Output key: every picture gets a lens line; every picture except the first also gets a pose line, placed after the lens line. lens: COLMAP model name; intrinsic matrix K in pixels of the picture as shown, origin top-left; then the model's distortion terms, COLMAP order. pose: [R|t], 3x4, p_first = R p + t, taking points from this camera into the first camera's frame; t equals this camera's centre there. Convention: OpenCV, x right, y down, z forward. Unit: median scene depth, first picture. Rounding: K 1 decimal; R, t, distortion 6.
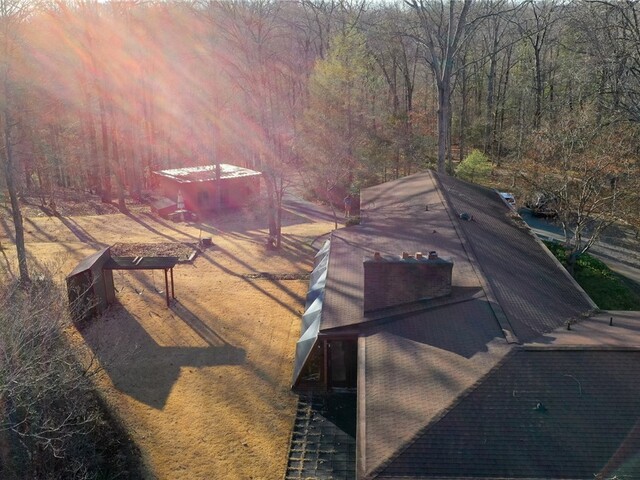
lens RADIAL K [[680.6, 0, 314.8], [0, 680.6, 241.0], [0, 0, 1]] dist [0.040861, 0.000000]
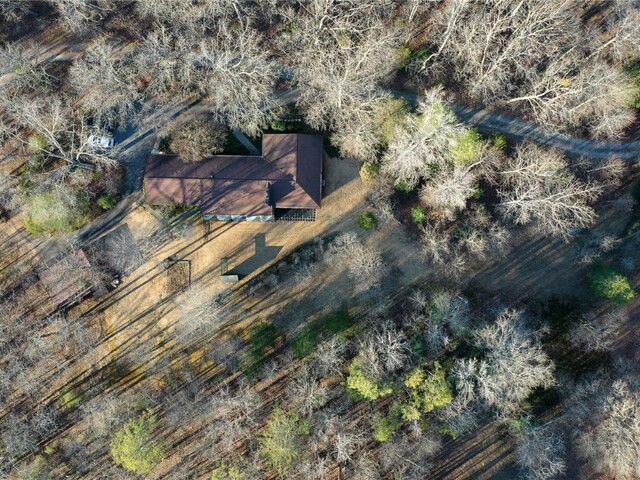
lens RADIAL K [[680.6, 0, 316.4], [0, 680.6, 238.9], [0, 0, 1]] dist [0.040861, 0.000000]
pose [[-0.038415, -0.999088, 0.018646, -0.230427], [0.341170, 0.004425, 0.939991, -3.804856], [-0.939216, 0.042471, 0.340688, -0.835240]]
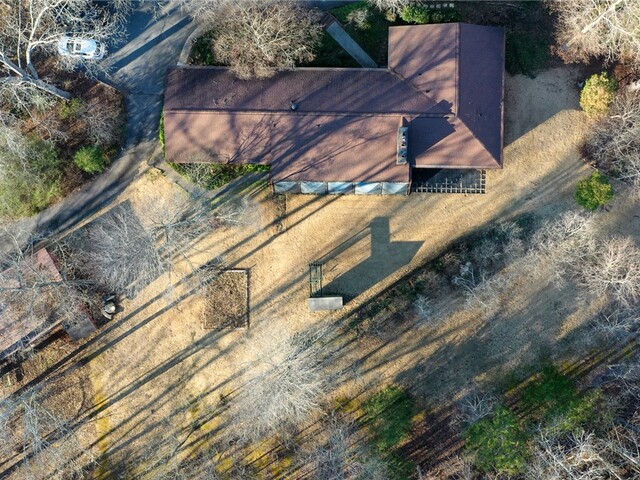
lens RADIAL K [[680.6, 0, 322.2], [0, 680.6, 237.1], [0, 0, 1]] dist [0.040861, 0.000000]
pose [[-0.042014, -0.998819, 0.024417, -0.216279], [0.340373, 0.008668, 0.940251, -2.078189], [-0.939351, 0.047814, 0.339607, 0.386010]]
